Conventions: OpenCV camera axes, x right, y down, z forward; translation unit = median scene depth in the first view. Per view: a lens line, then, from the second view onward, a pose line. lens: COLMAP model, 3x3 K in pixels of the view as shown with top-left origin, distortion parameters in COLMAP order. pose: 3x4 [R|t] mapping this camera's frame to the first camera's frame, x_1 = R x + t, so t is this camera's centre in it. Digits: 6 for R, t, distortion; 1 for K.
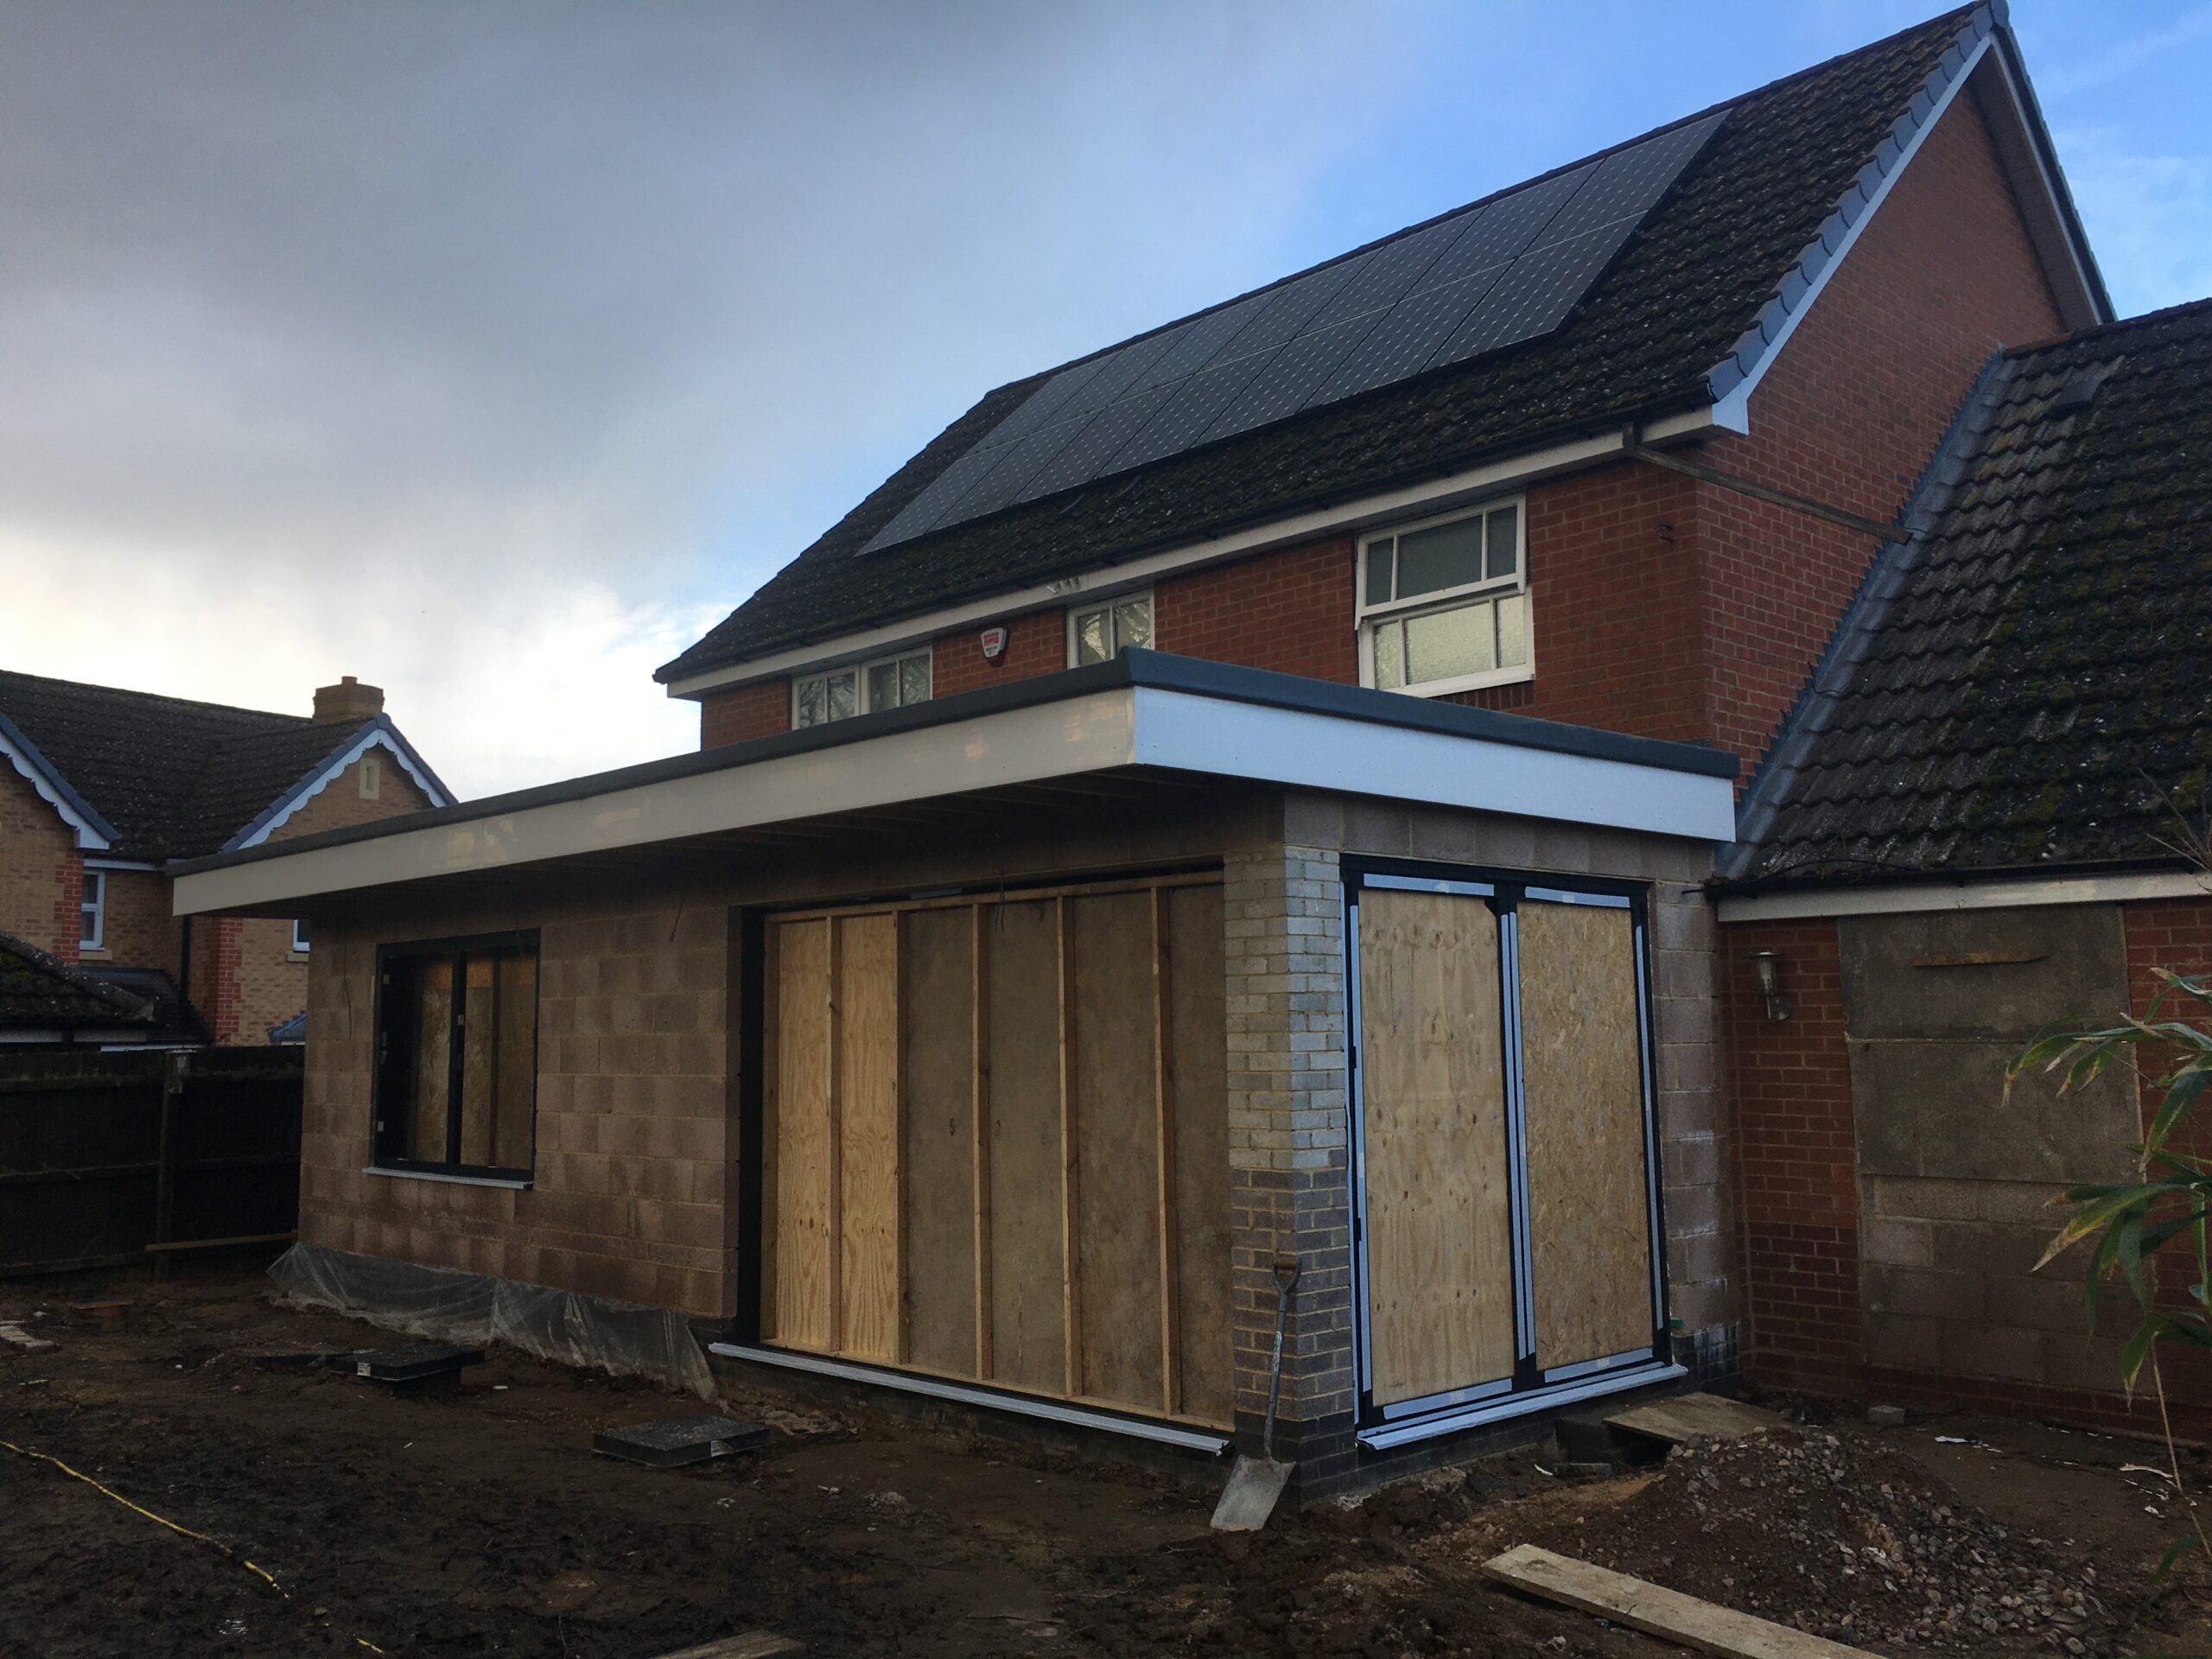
lens RADIAL K [[1867.7, 0, 1112.9], [0, 1867.7, 835.4], [0, 0, 1]] dist [0.067858, -0.098202]
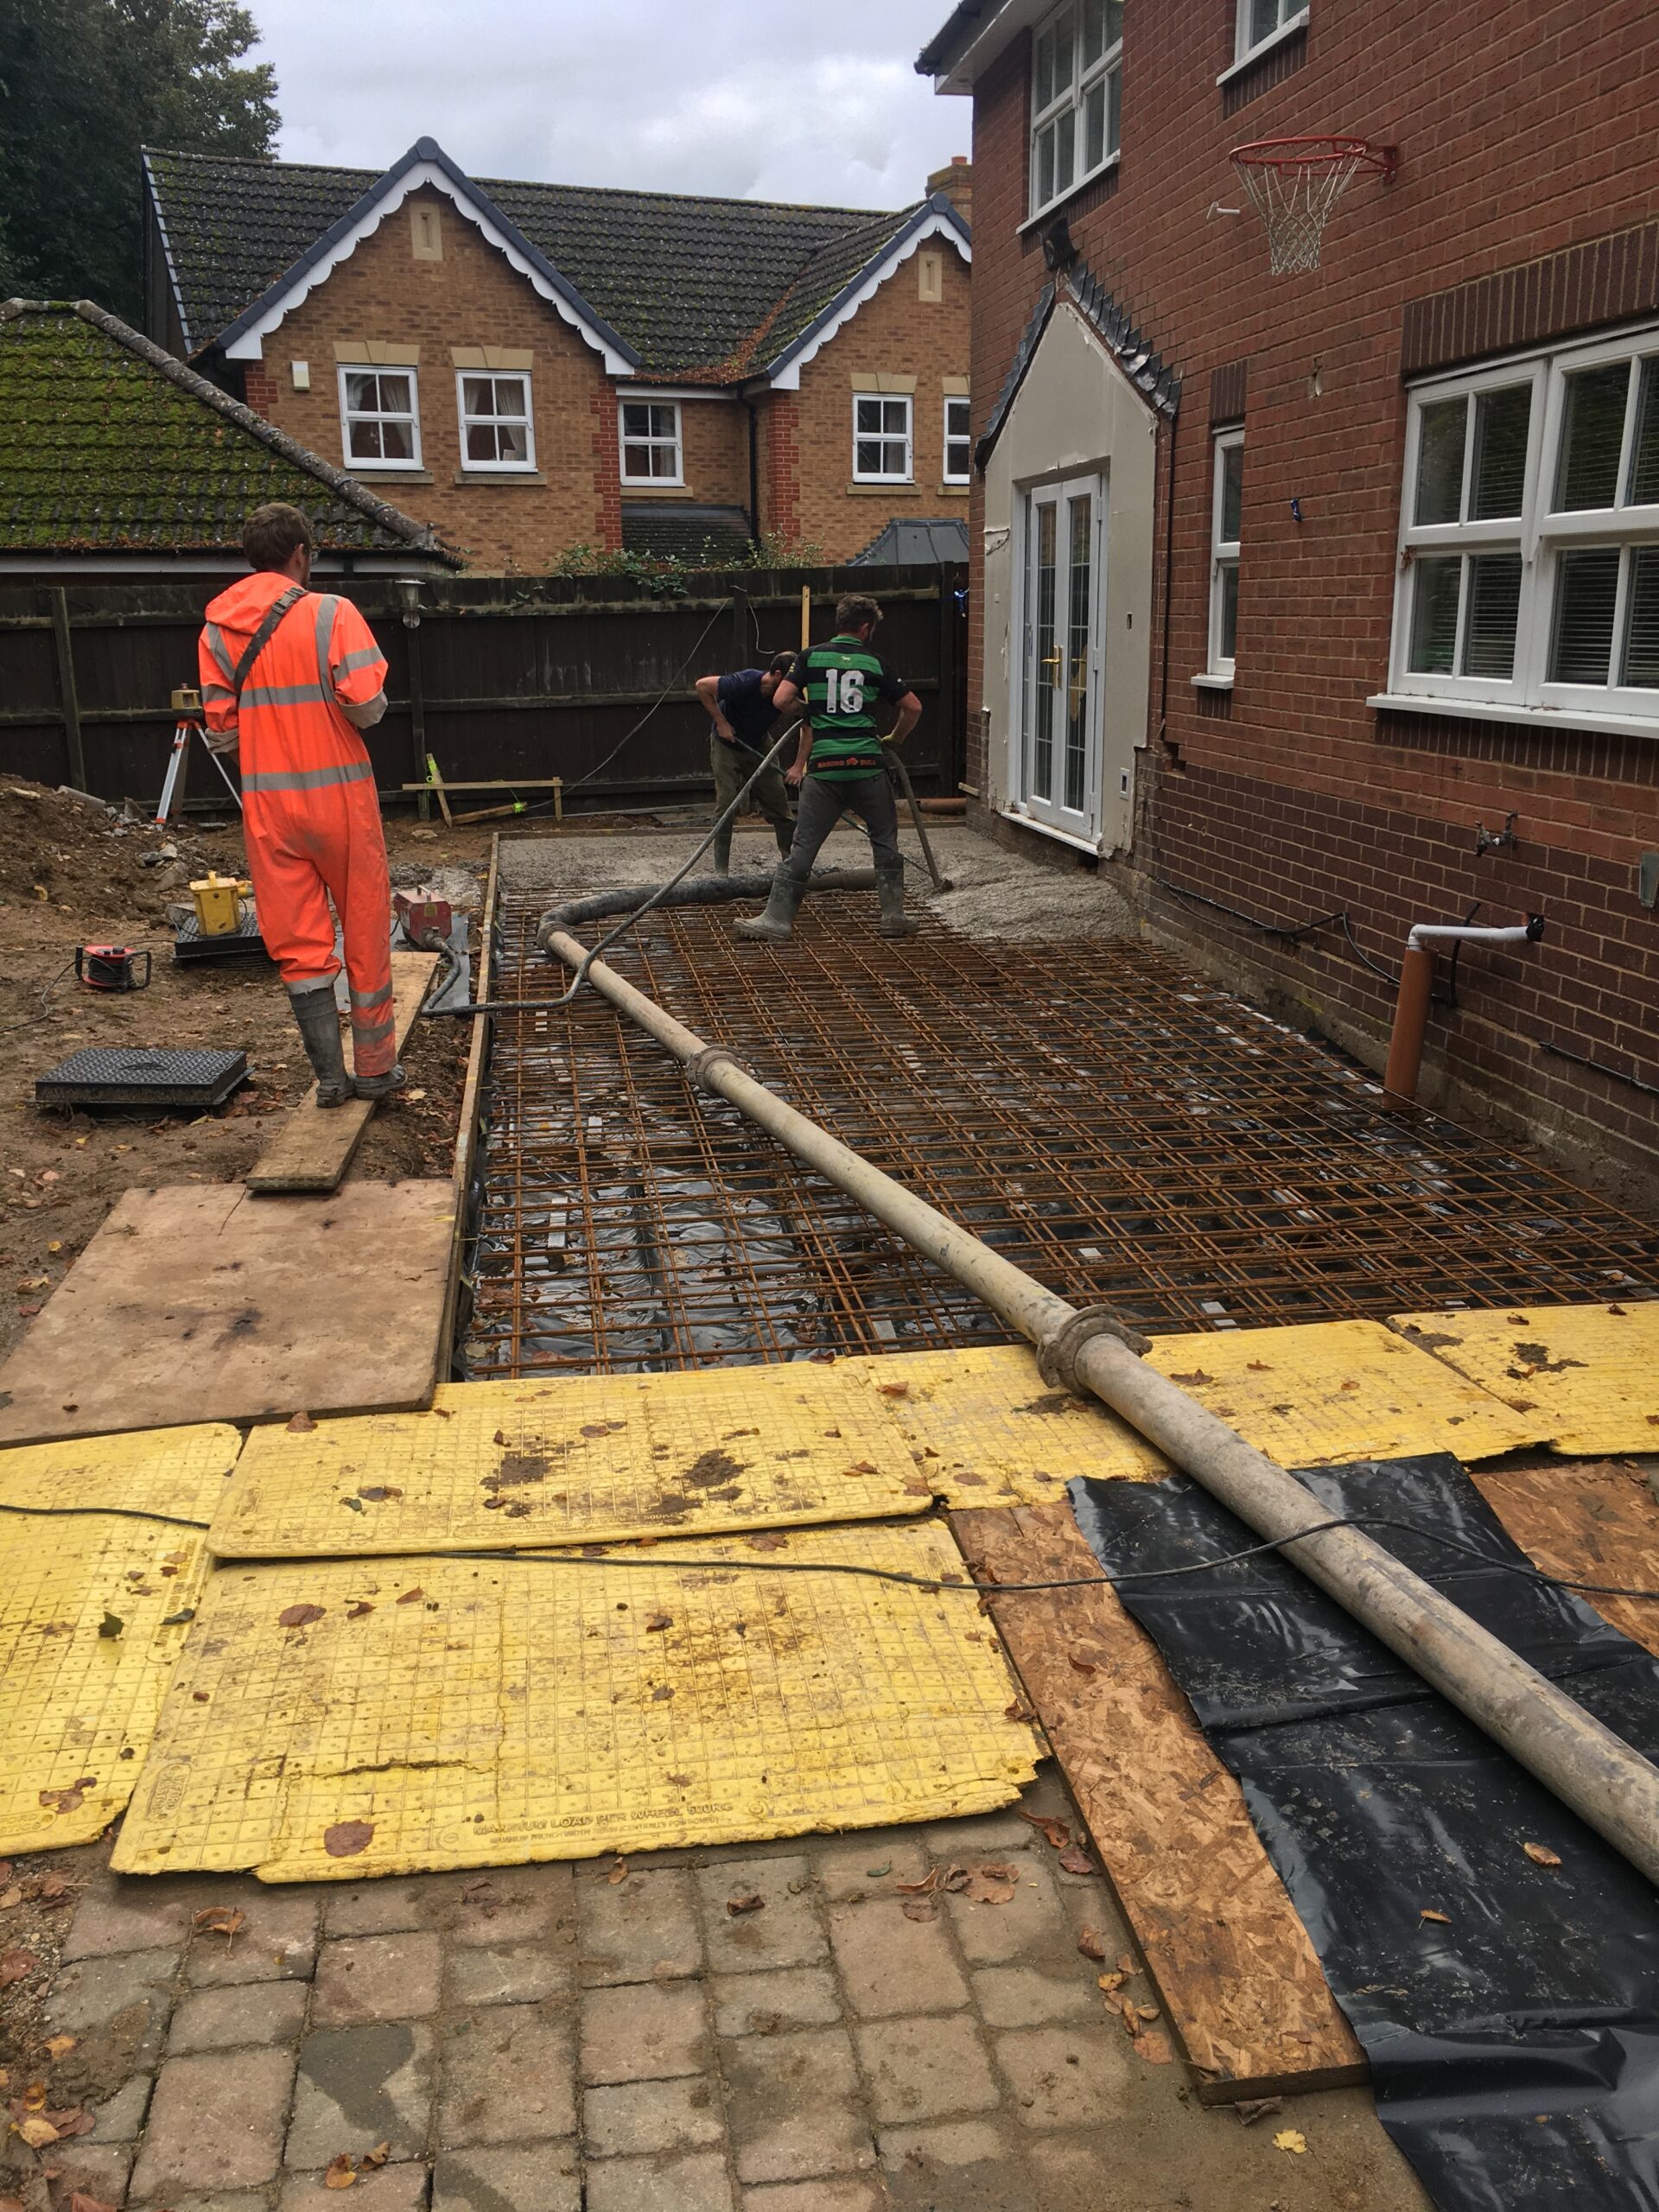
lens RADIAL K [[1867.7, 0, 831.8], [0, 1867.7, 1115.3], [0, 0, 1]] dist [0.067858, -0.098202]
pose [[0.818837, 0.155033, -0.552695, 0.300140], [0.061738, 0.933468, 0.353308, 0.053894], [0.570697, -0.323424, 0.754786, 0.397602]]
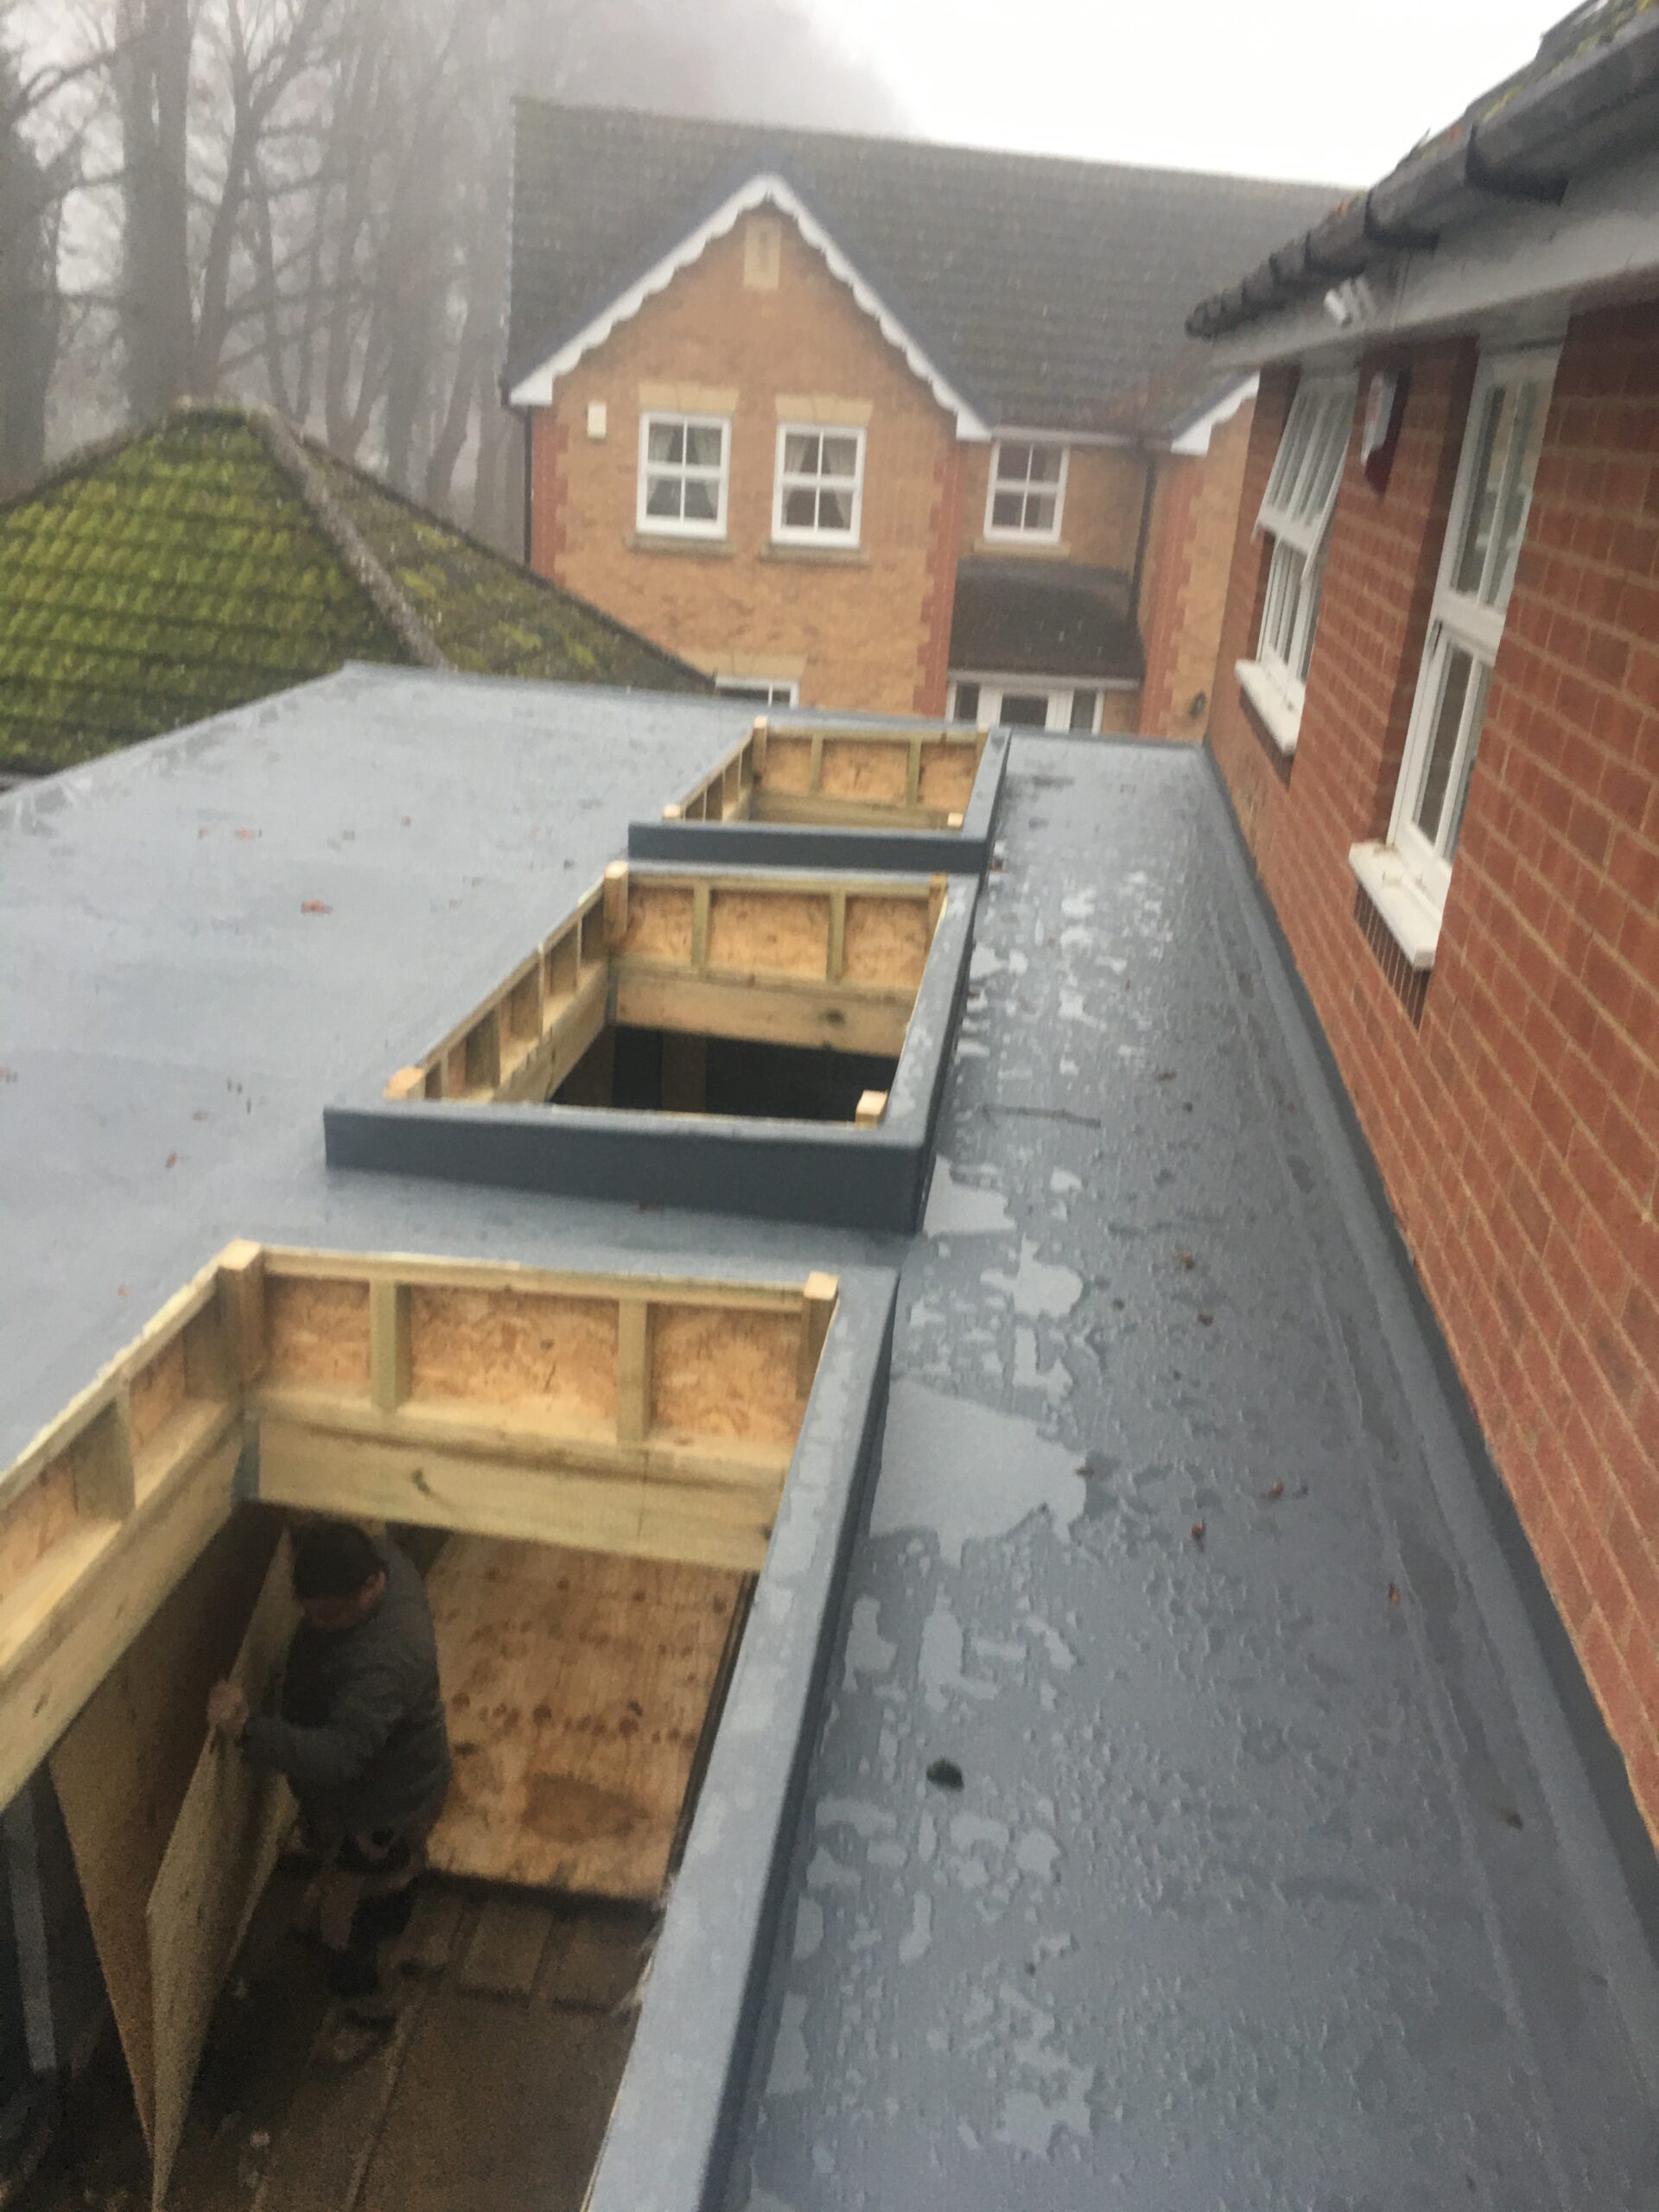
lens RADIAL K [[1867.7, 0, 807.3], [0, 1867.7, 1171.5], [0, 0, 1]] dist [0.067858, -0.098202]
pose [[0.615652, 0.359716, -0.701126, 0.189724], [0.003227, 0.888575, 0.458721, -0.168091], [0.788012, -0.284674, 0.545892, 0.823869]]
